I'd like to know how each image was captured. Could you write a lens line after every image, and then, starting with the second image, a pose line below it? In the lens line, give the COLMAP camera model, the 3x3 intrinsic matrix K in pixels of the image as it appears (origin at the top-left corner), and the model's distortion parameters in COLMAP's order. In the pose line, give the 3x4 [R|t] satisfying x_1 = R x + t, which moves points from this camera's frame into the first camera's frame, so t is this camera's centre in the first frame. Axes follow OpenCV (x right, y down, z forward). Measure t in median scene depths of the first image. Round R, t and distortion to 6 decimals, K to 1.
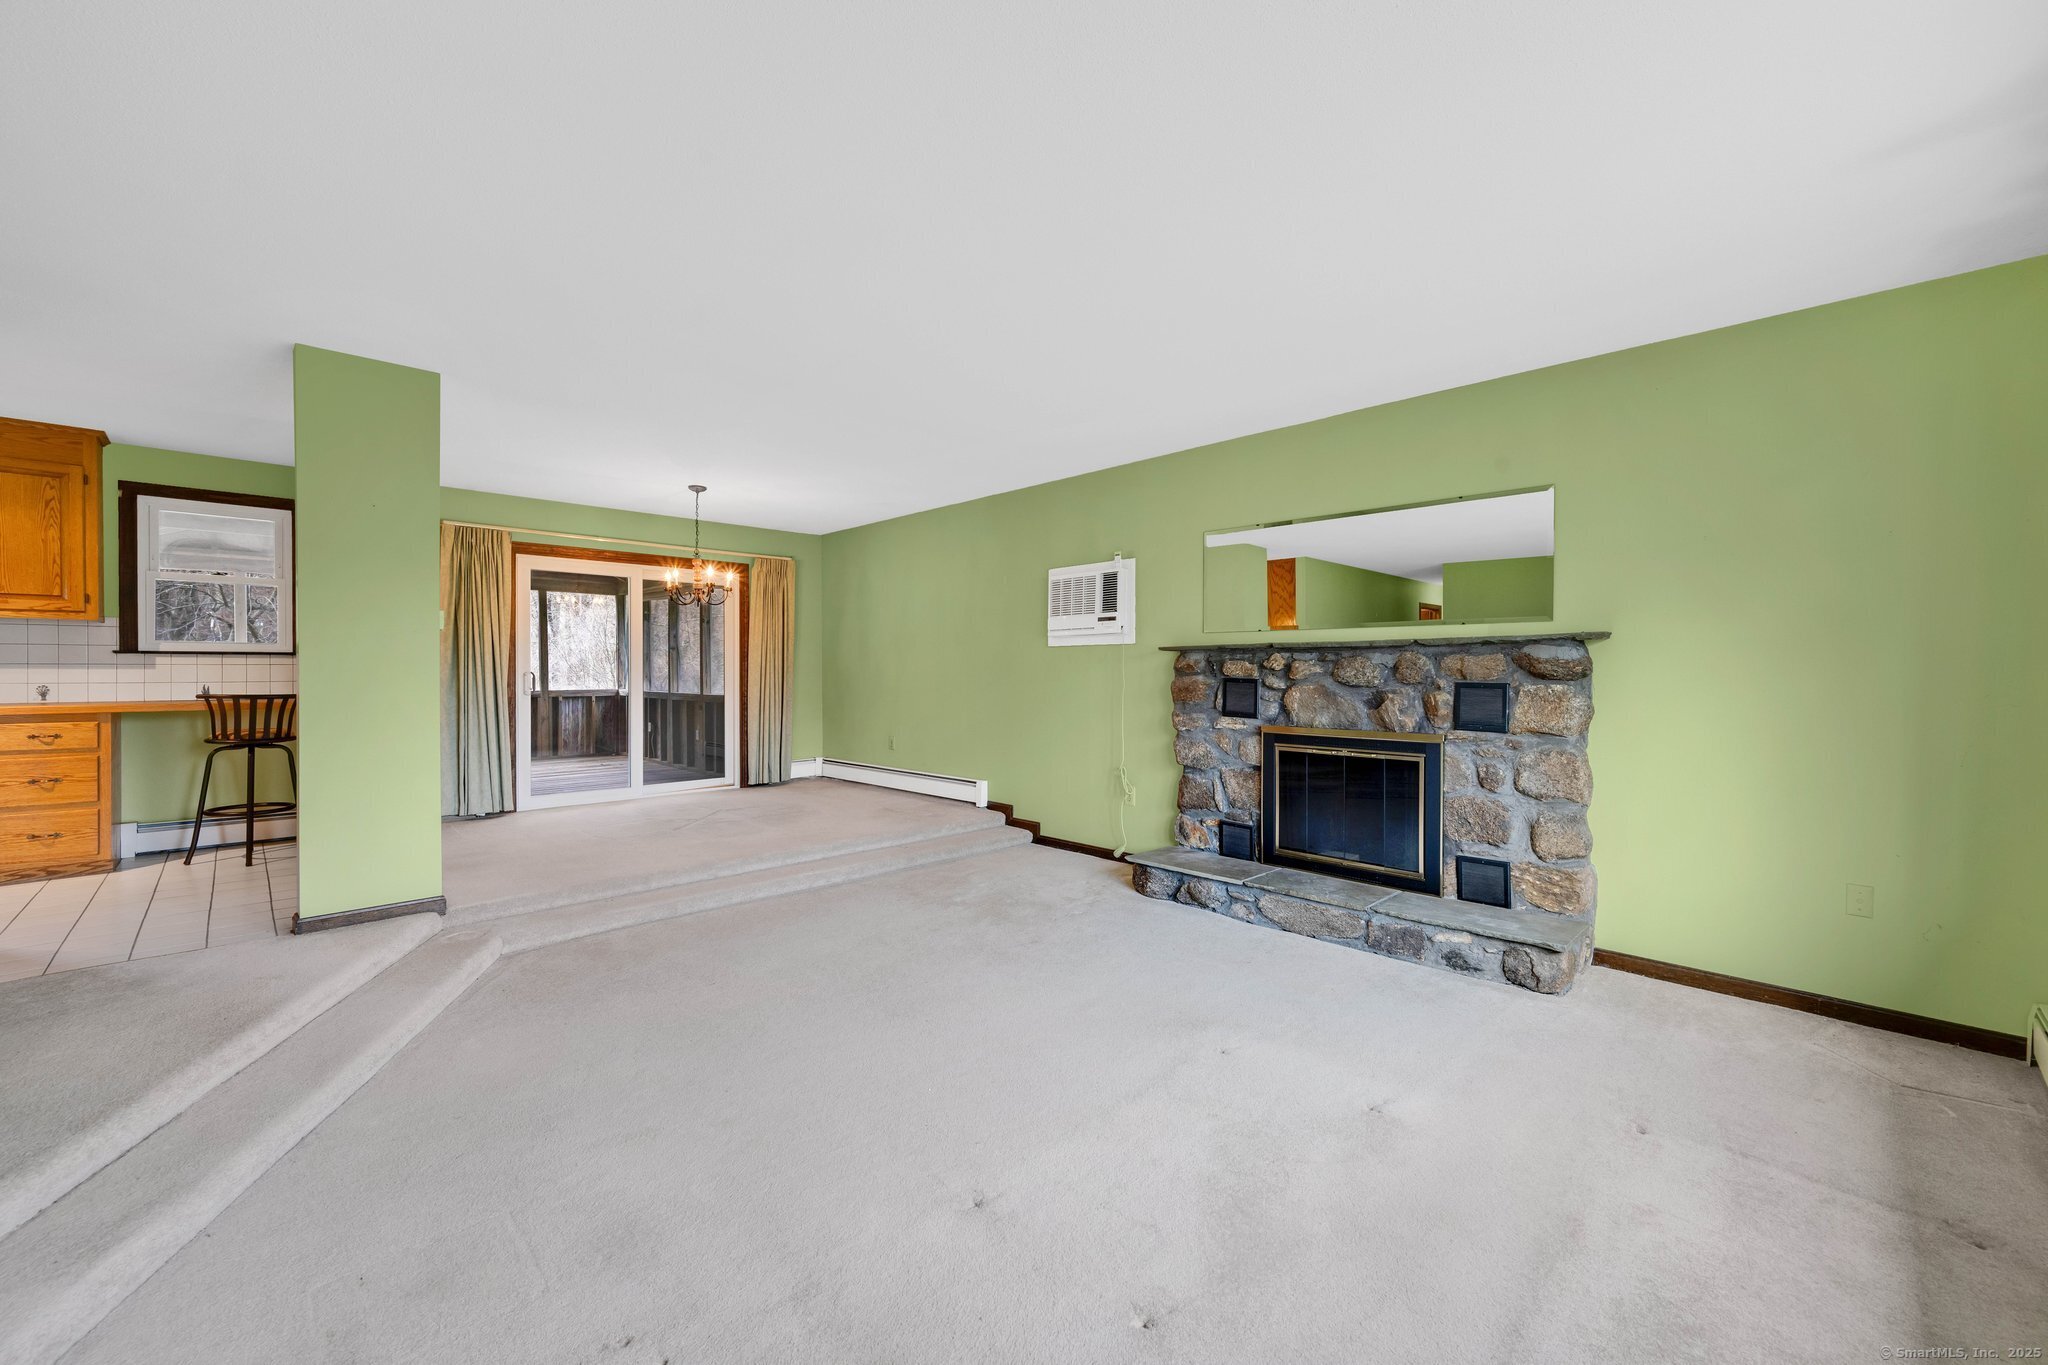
lens RADIAL K [[799.1, 0, 1032.7], [0, 799.1, 675.7], [0, 0, 1]] dist [-0.000967, -0.000137]
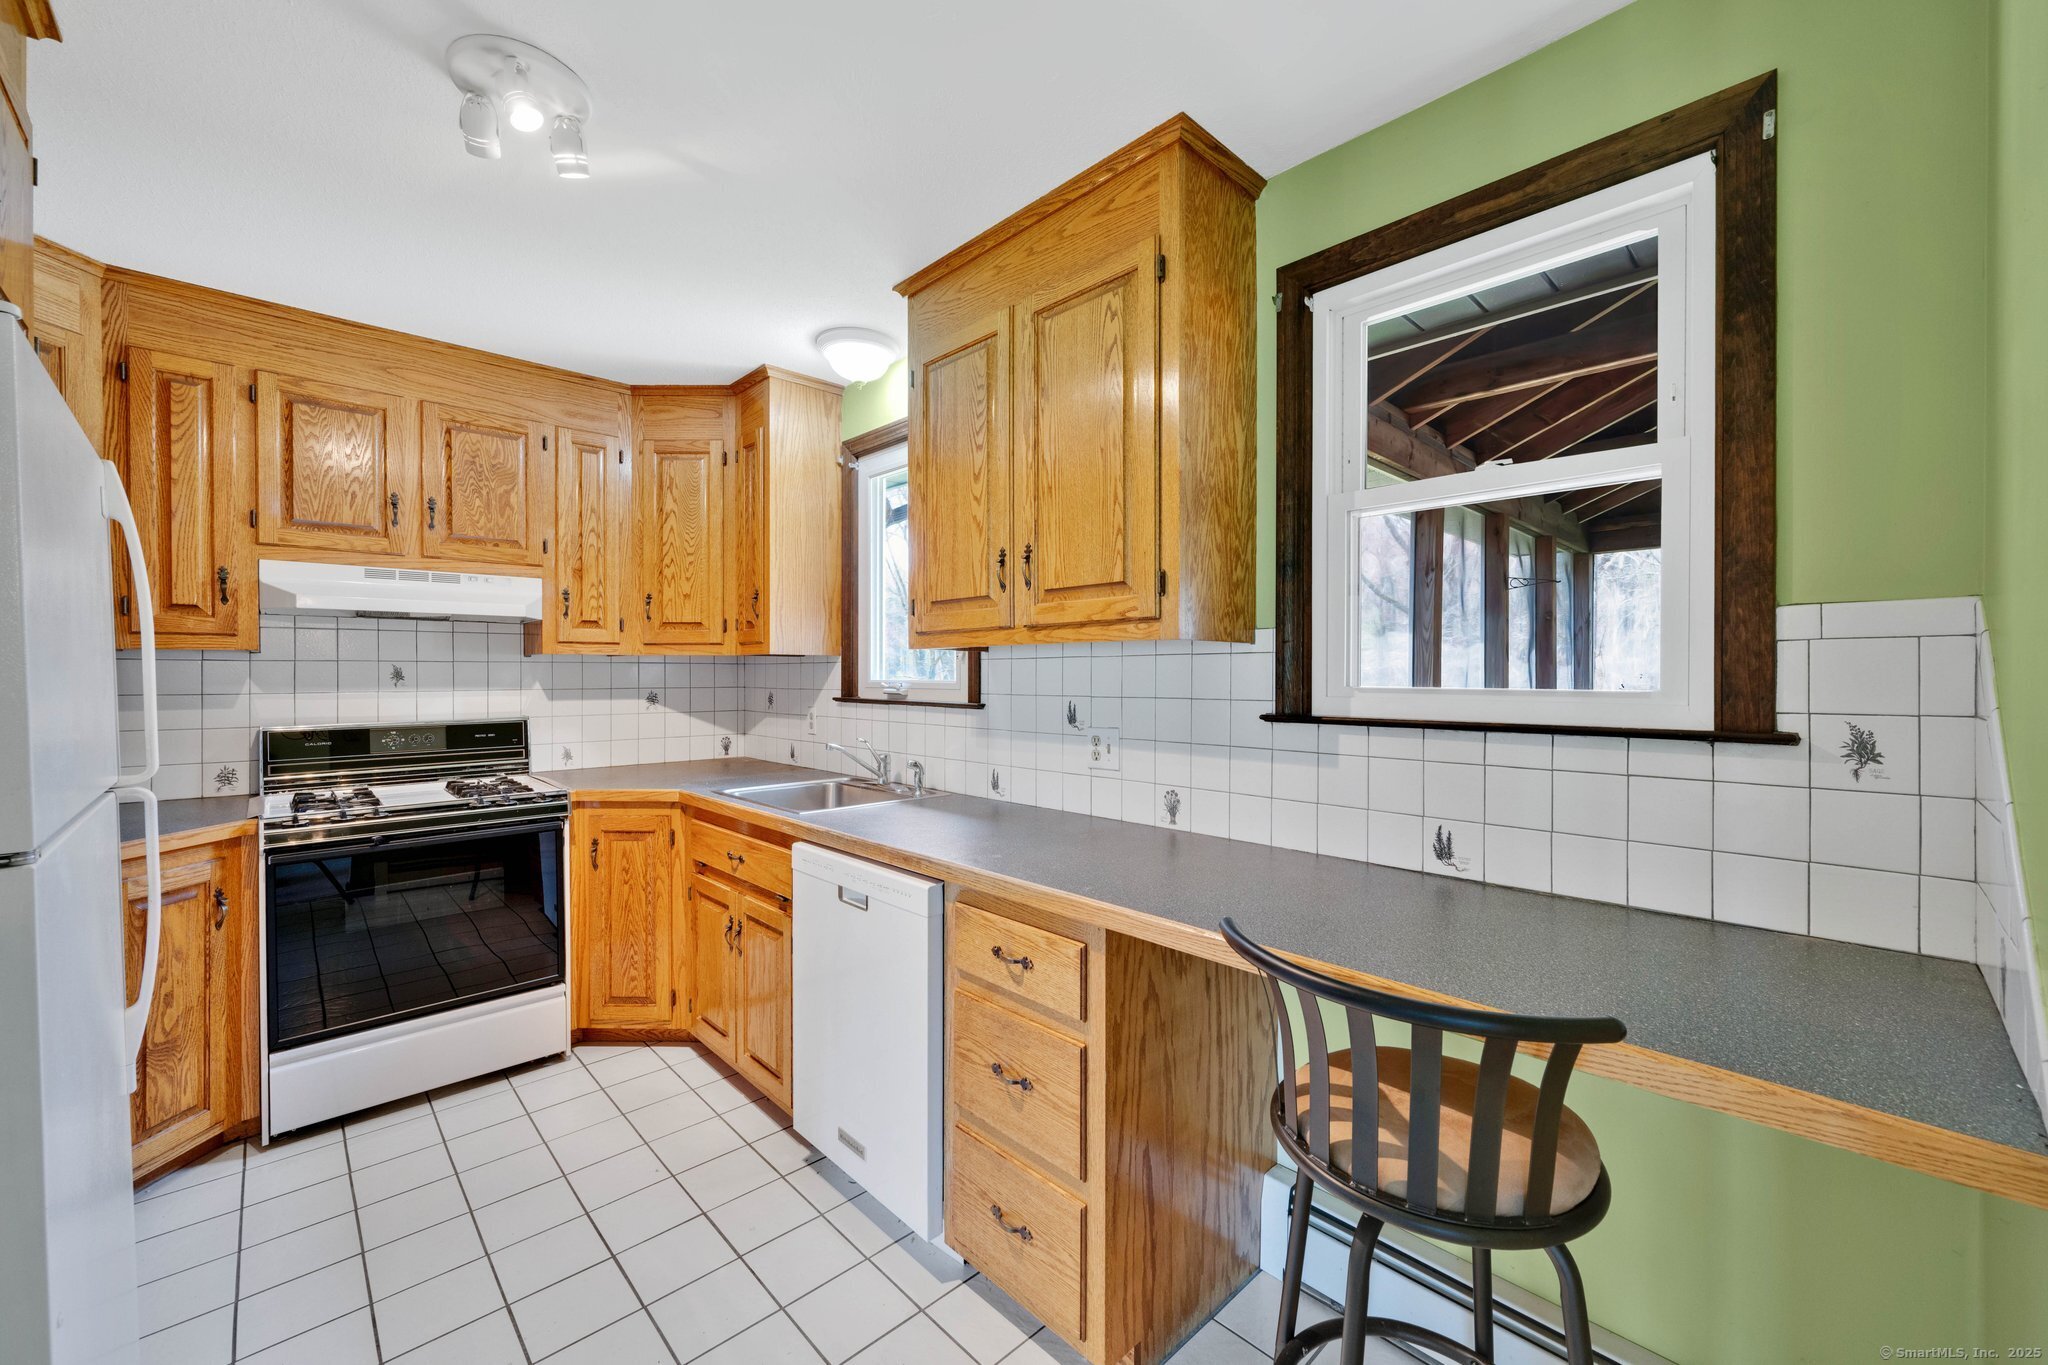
lens RADIAL K [[794.7, 0, 1034.0], [0, 794.7, 682.4], [0, 0, 1]] dist [0.001079, 0.000102]
pose [[-0.019066, 0.007200, -0.999792, -0.756728], [-0.007911, 0.999942, 0.007352, -0.048574], [0.999787, 0.008050, -0.019008, 0.887686]]
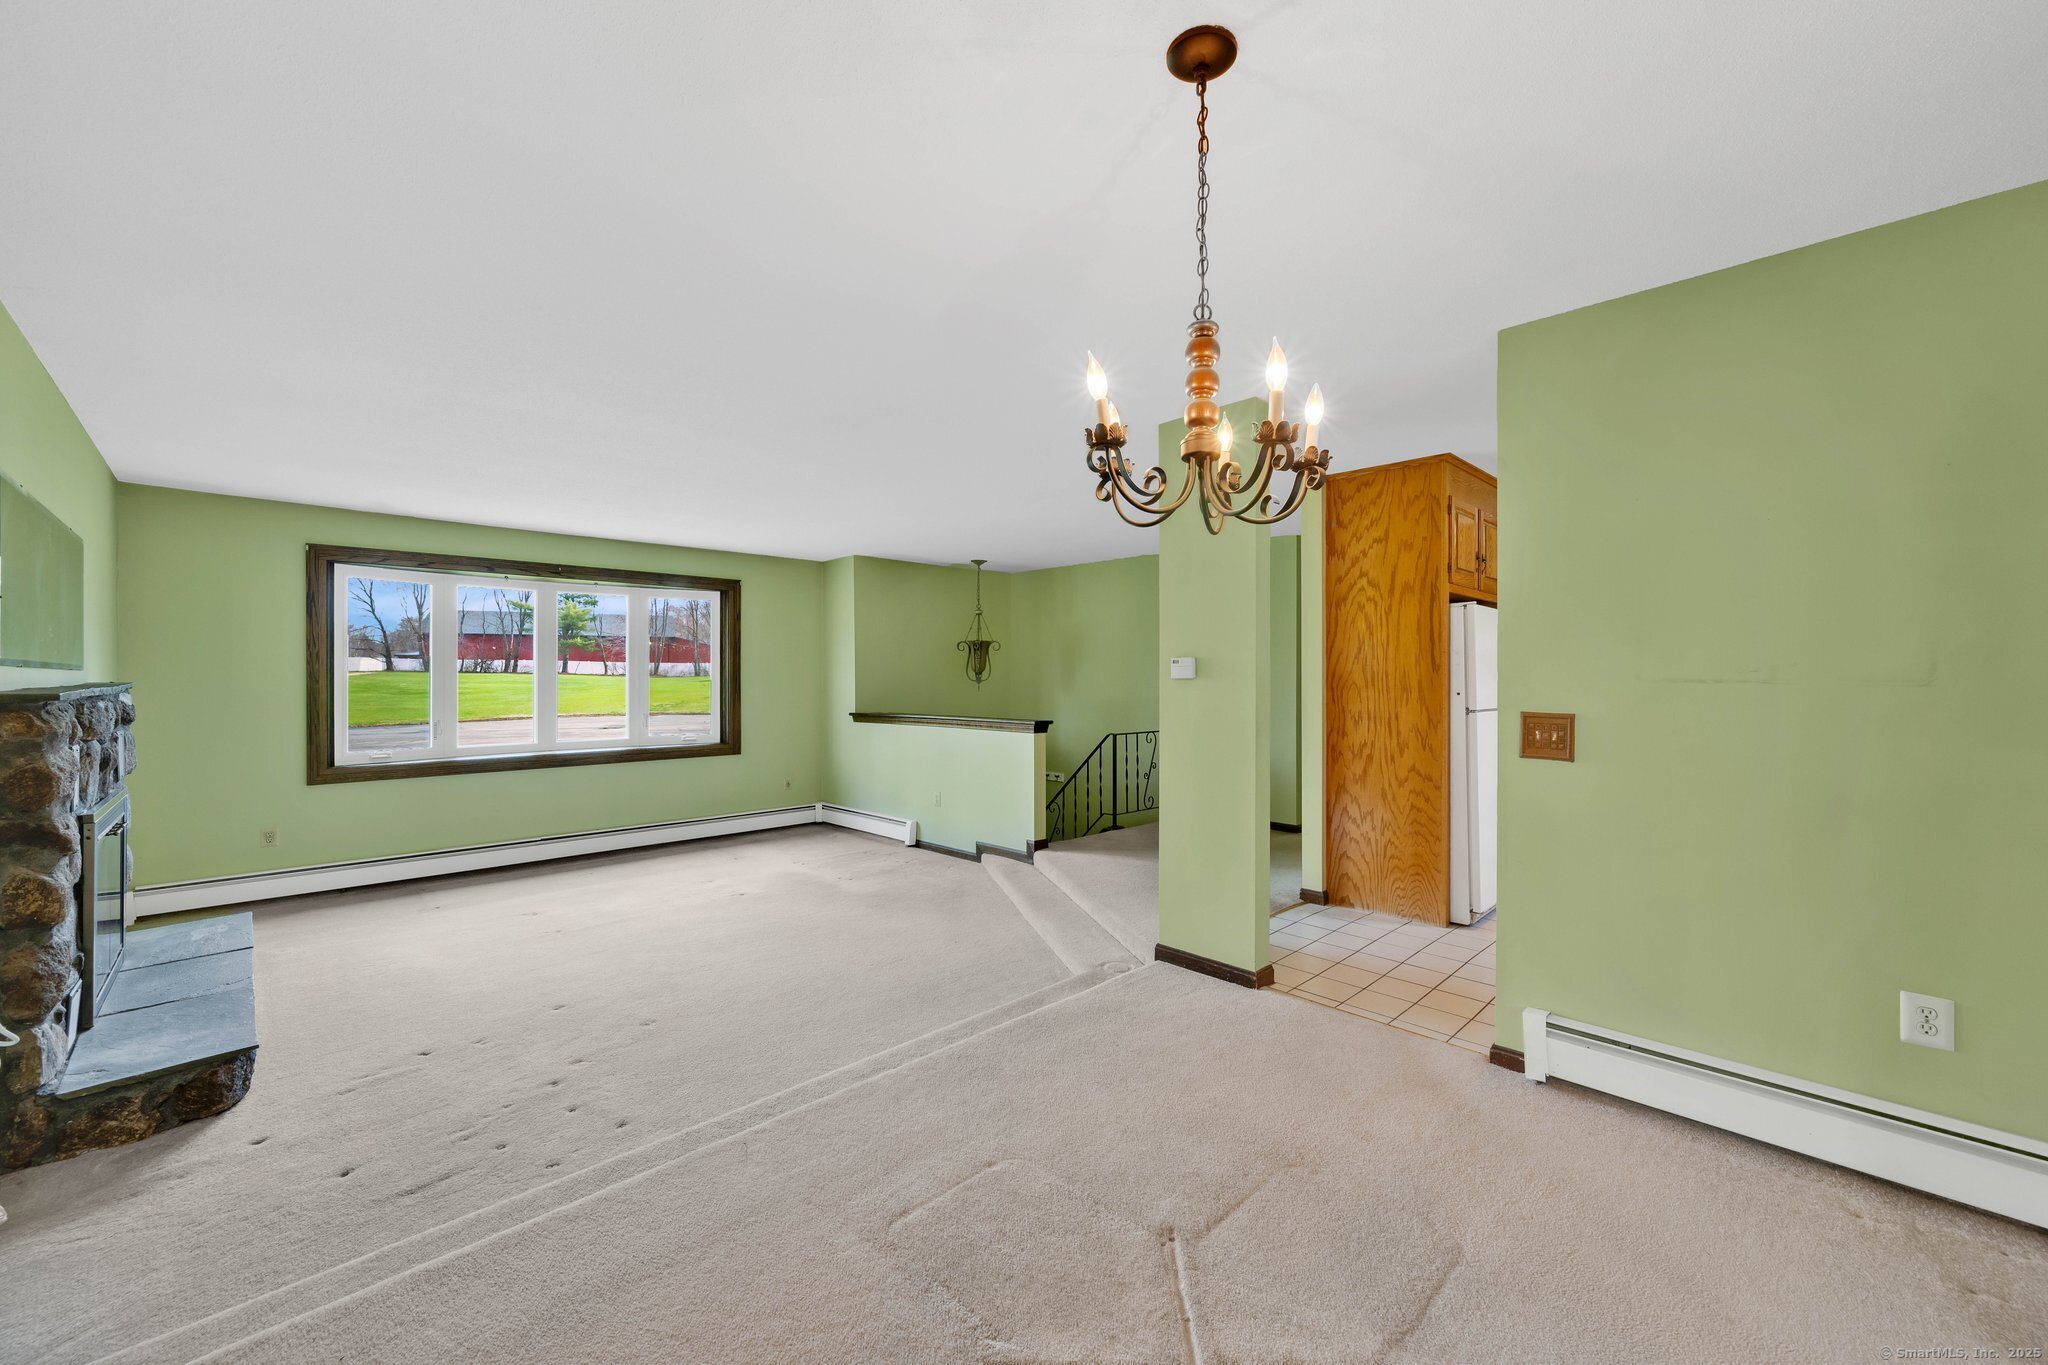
lens RADIAL K [[786.7, 0, 1026.0], [0, 786.7, 675.1], [0, 0, 1]] dist [-0.001428, -0.000141]
pose [[-0.999948, -0.000567, 0.010214, -0.448003], [-0.000500, 0.999979, 0.006505, -0.052254], [-0.010218, 0.006499, -0.999927, 1.530469]]
